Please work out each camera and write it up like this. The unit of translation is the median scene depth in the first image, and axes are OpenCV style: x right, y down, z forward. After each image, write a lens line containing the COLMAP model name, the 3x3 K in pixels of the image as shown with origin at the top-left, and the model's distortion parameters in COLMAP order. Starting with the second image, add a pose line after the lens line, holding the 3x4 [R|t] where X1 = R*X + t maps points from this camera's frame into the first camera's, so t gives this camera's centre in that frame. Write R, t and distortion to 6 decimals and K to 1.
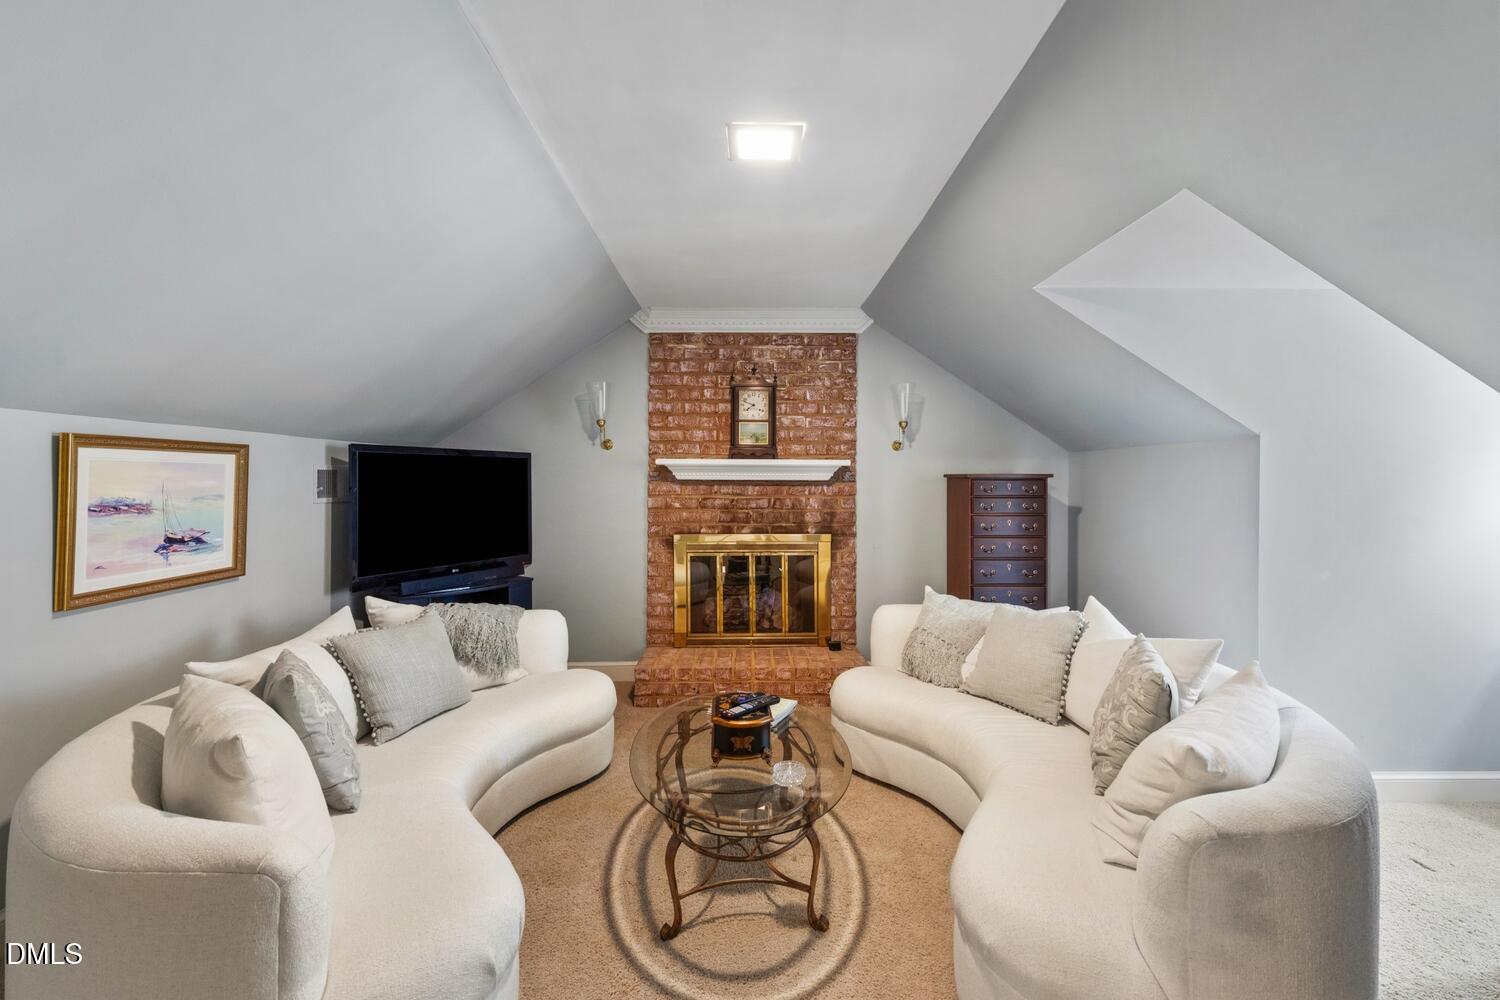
lens RADIAL K [[635.2, 0, 769.0], [0, 635.2, 482.7], [0, 0, 1]] dist [0.014592, -0.000071]
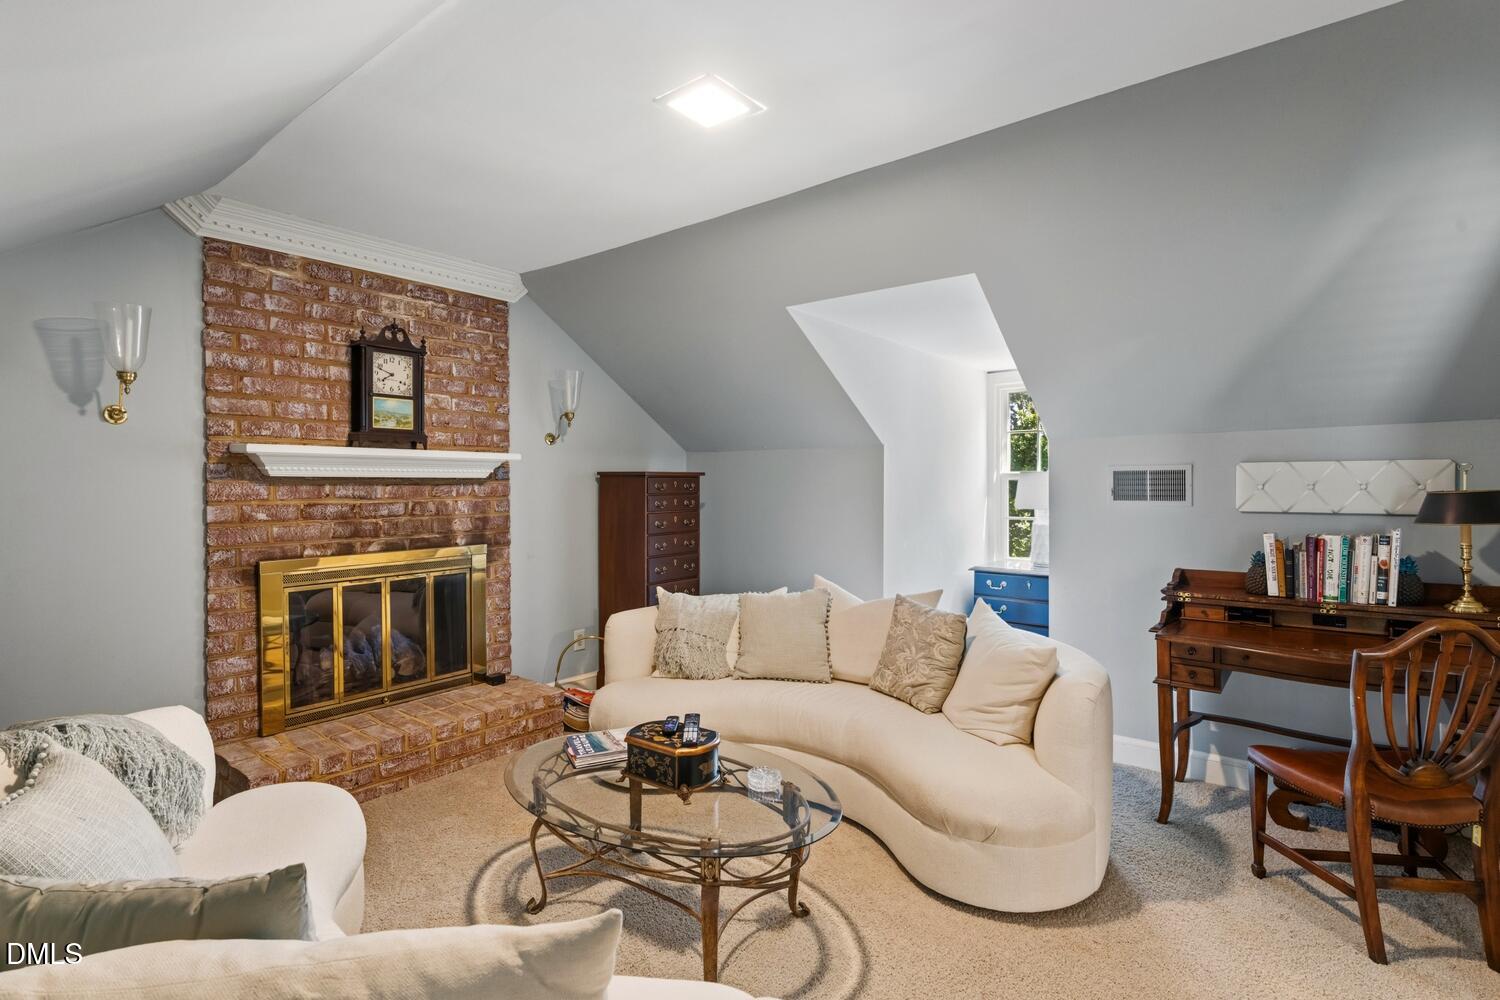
lens RADIAL K [[713.0, 0, 750.6], [0, 713.0, 493.0], [0, 0, 1]] dist [0.005058, -0.000557]
pose [[0.639128, -0.014726, 0.768959, -0.384945], [0.004238, 0.999869, 0.015625, 0.002447], [-0.769088, -0.006728, 0.639107, 0.155353]]
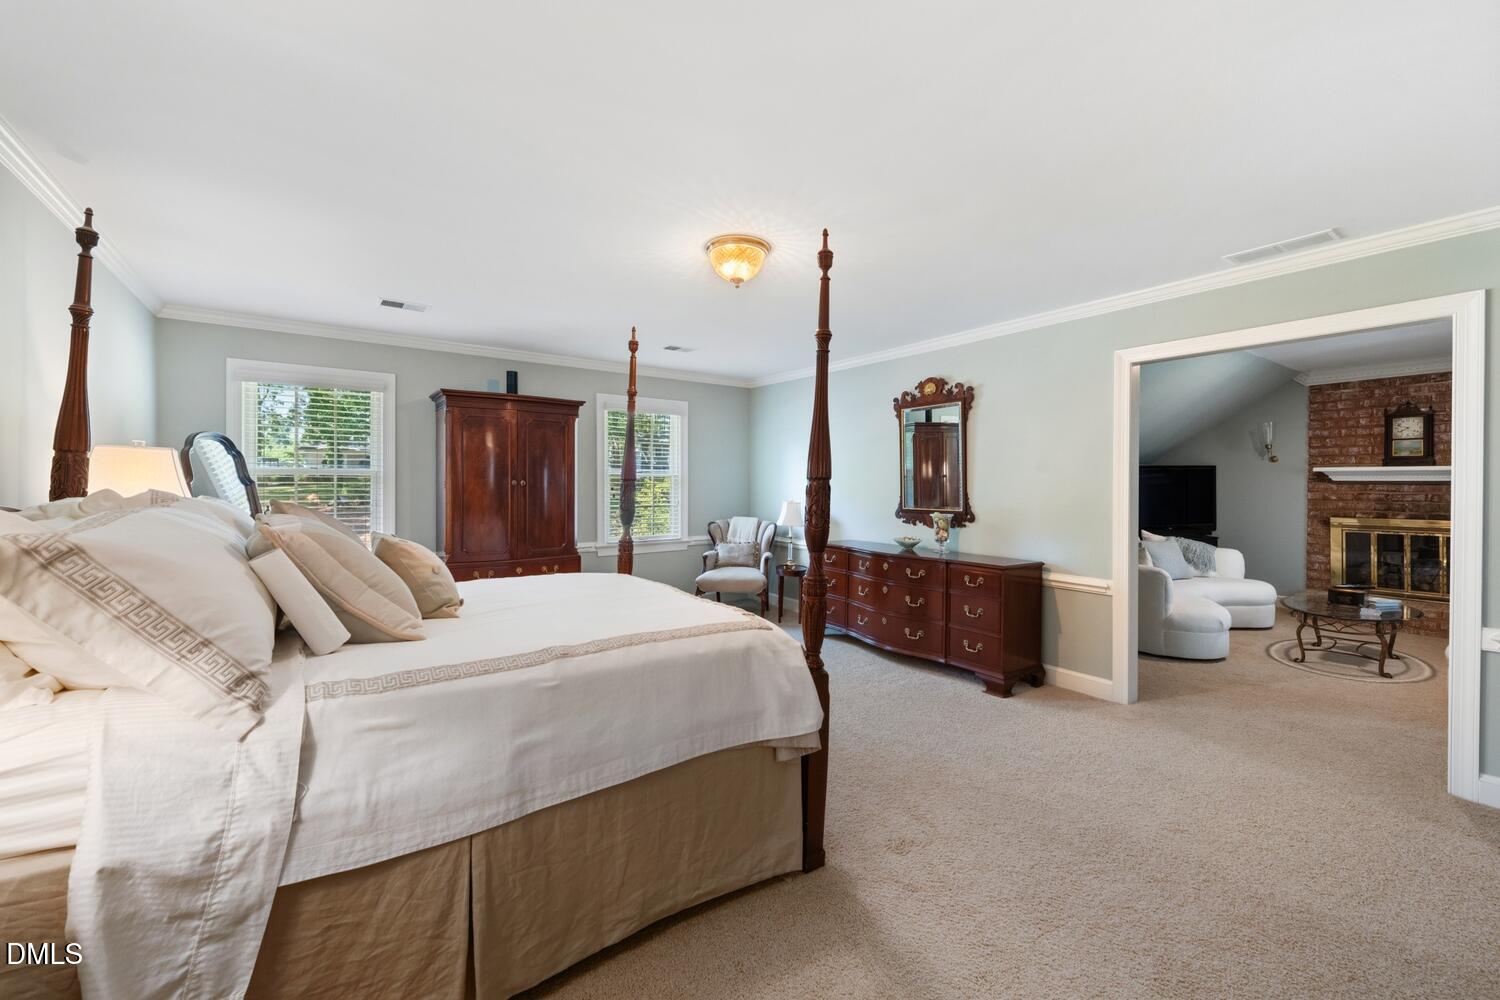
lens RADIAL K [[601.3, 0, 740.3], [0, 601.3, 489.6], [0, 0, 1]] dist [0.004536, 0.000258]
pose [[0.551130, 0.006349, -0.834395, 0.274670], [0.003409, 0.999946, 0.009861, -0.003159], [0.834412, -0.008279, 0.551079, -0.961422]]
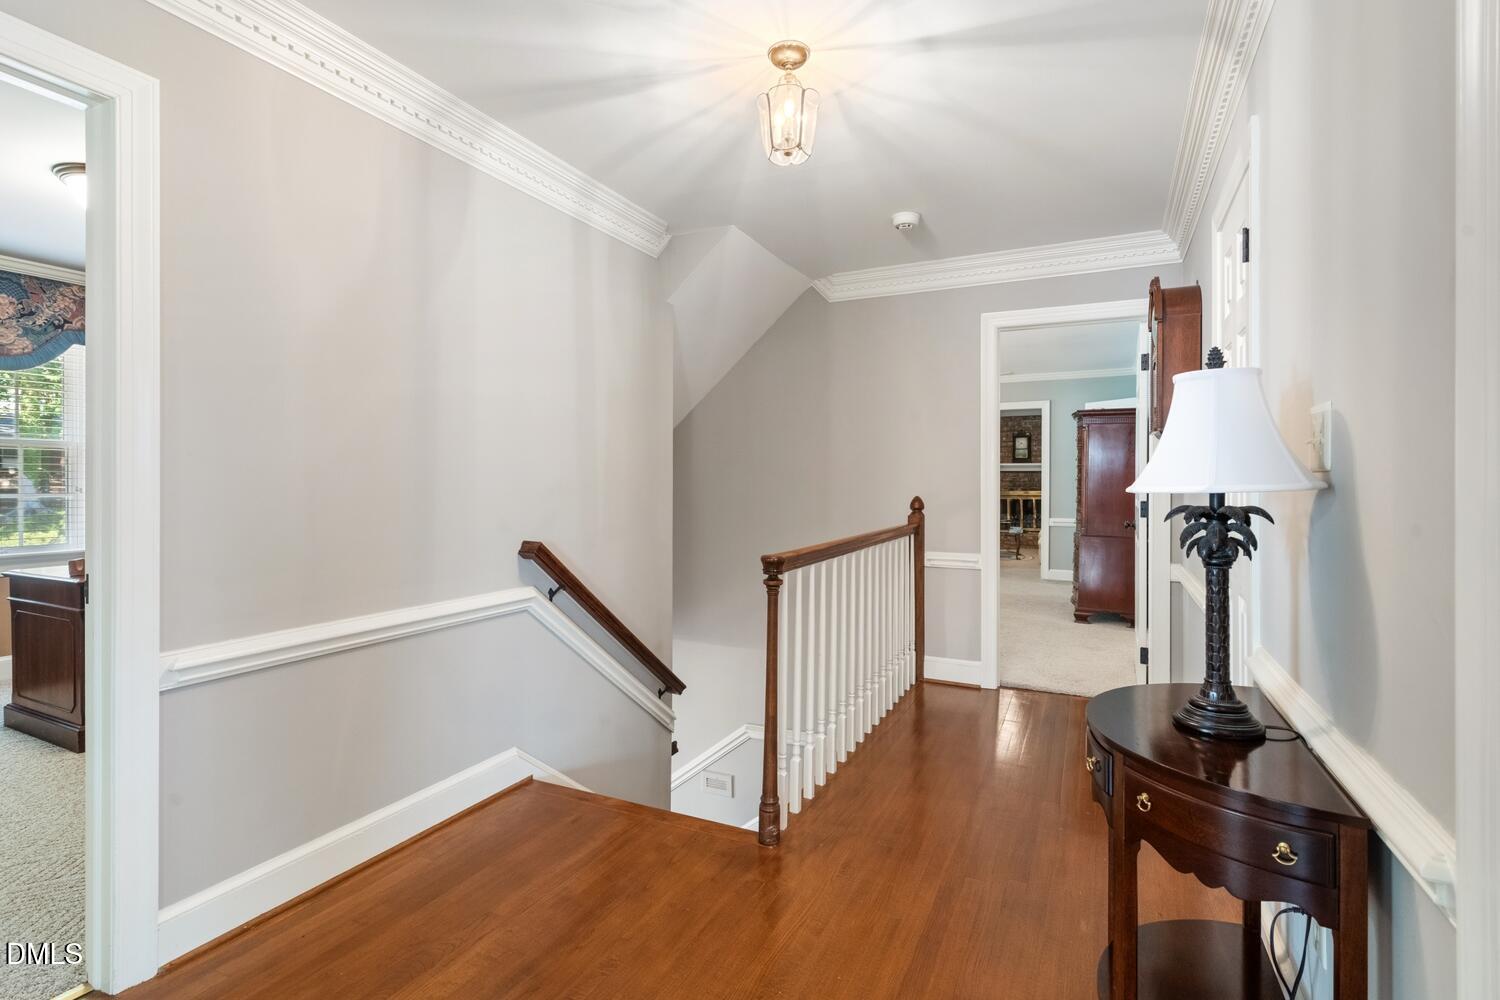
lens RADIAL K [[713.0, 0, 752.5], [0, 713.0, 485.1], [0, 0, 1]] dist [0.005058, -0.000557]
pose [[0.882787, 0.003715, -0.469758, 0.381511], [0.002844, 0.999908, 0.013252, 0.012019], [0.469764, -0.013035, 0.882696, -2.156515]]
